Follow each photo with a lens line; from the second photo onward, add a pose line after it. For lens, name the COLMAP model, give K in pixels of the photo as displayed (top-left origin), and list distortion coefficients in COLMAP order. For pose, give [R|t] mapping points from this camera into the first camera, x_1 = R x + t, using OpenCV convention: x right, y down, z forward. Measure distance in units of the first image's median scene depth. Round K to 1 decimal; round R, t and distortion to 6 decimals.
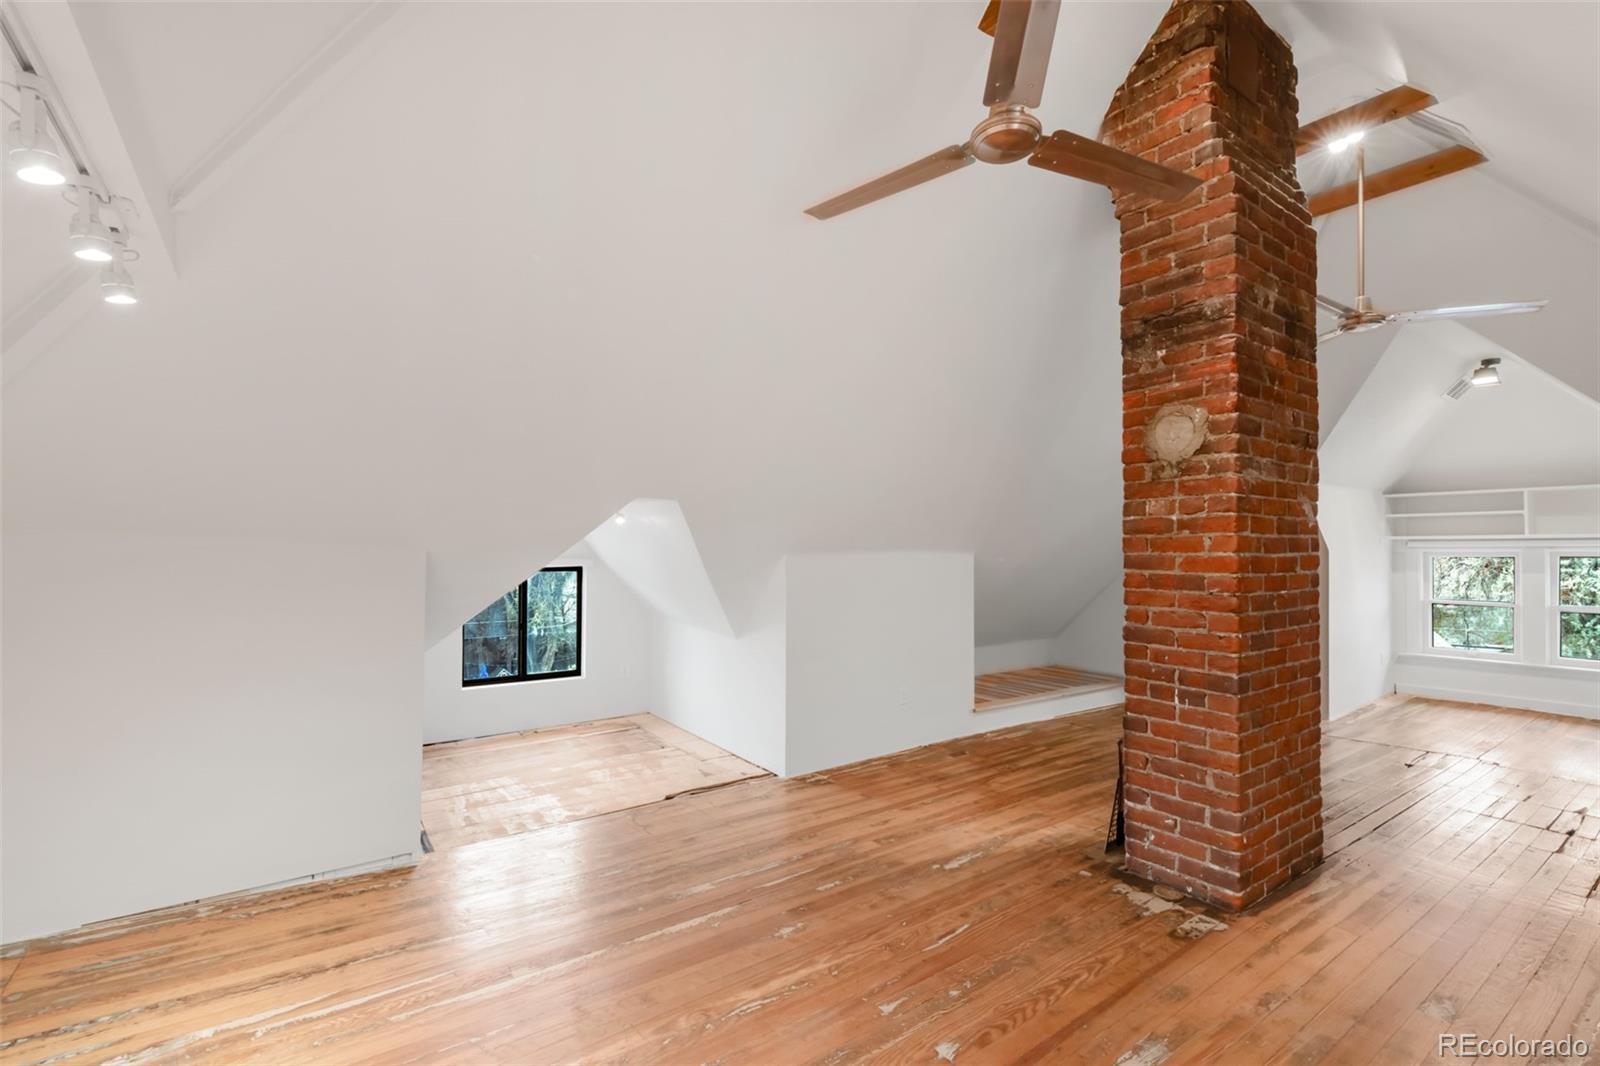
lens RADIAL K [[710.4, 0, 778.3], [0, 710.4, 543.6], [0, 0, 1]] dist [0.000893, 0.000065]
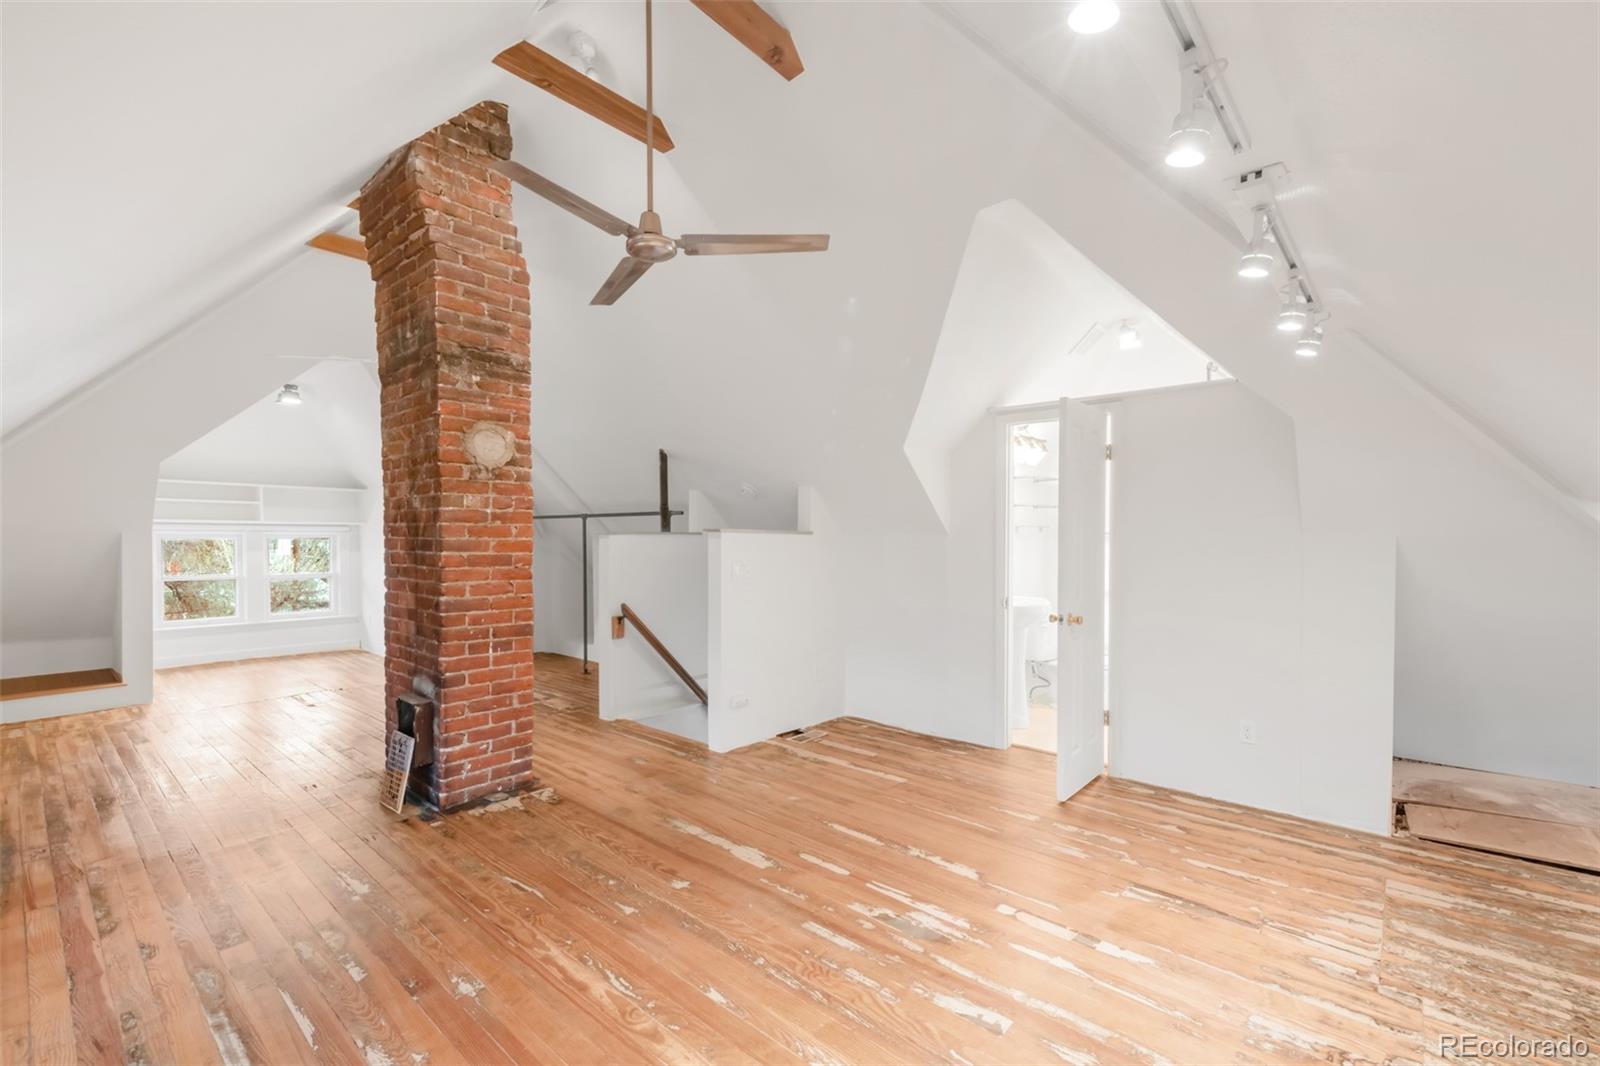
lens RADIAL K [[710.4, 0, 778.3], [0, 710.4, 543.6], [0, 0, 1]] dist [0.000893, 0.000065]
pose [[-0.221173, -0.011497, 0.975167, -0.821279], [-0.016865, 0.999826, 0.007962, 0.003963], [-0.975089, -0.014686, -0.221328, 0.771434]]
